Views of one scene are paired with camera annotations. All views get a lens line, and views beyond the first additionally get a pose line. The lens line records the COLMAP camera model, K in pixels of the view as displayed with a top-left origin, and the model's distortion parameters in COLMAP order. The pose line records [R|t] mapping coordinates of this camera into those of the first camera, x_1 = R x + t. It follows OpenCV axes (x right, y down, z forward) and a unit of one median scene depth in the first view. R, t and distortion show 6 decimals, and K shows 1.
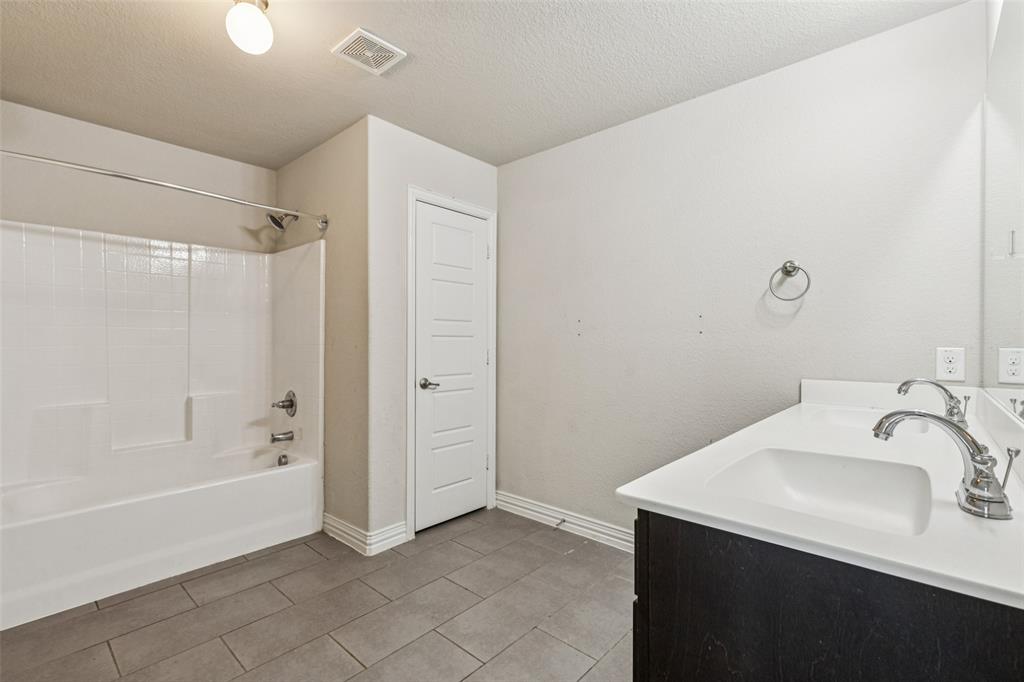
lens RADIAL K [[470.0, 0, 509.0], [0, 470.0, 345.4], [0, 0, 1]] dist [0.007041, 0.000512]
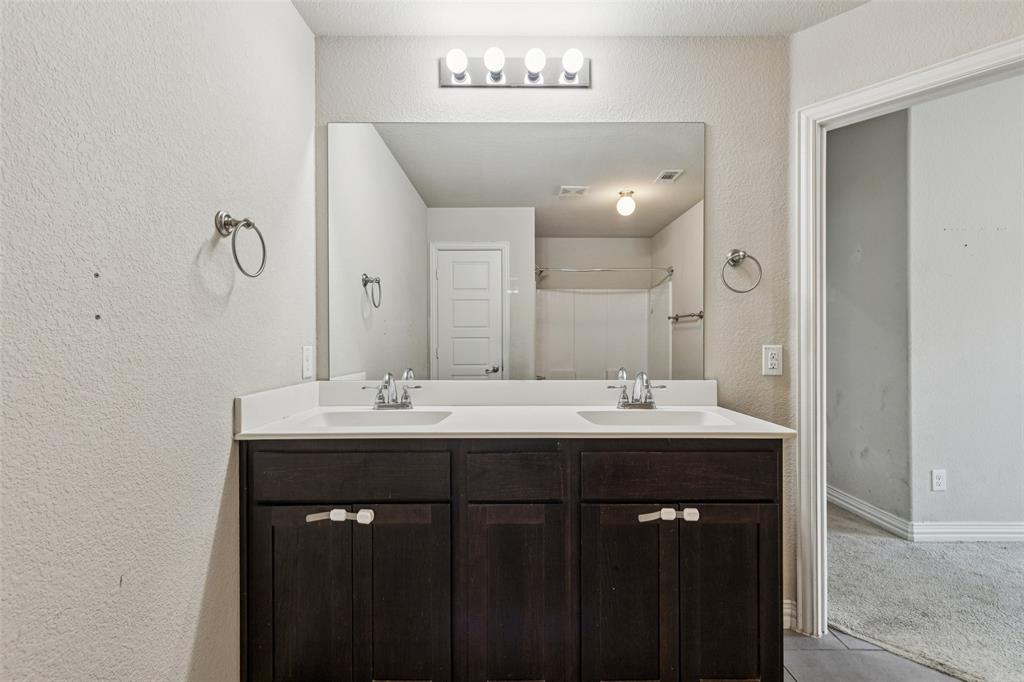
lens RADIAL K [[470.0, 0, 518.3], [0, 470.0, 342.0], [0, 0, 1]] dist [0.007041, 0.000512]
pose [[-0.700147, -0.002594, 0.713994, -0.128786], [0.003168, 0.999972, 0.006740, -0.009084], [-0.713992, 0.006981, -0.700119, 1.156203]]
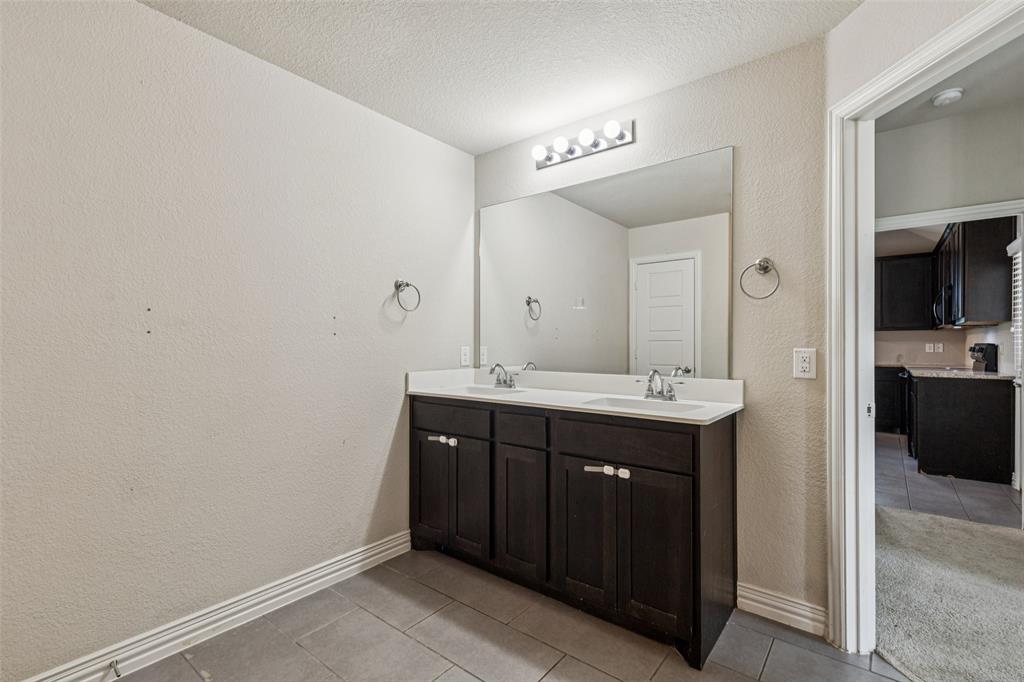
lens RADIAL K [[470.0, 0, 517.5], [0, 470.0, 340.9], [0, 0, 1]] dist [0.007041, 0.000512]
pose [[-0.101314, 0.003504, 0.994848, -0.688380], [0.004564, 0.999985, -0.003057, -0.009614], [-0.994844, 0.004230, -0.101328, 0.811085]]
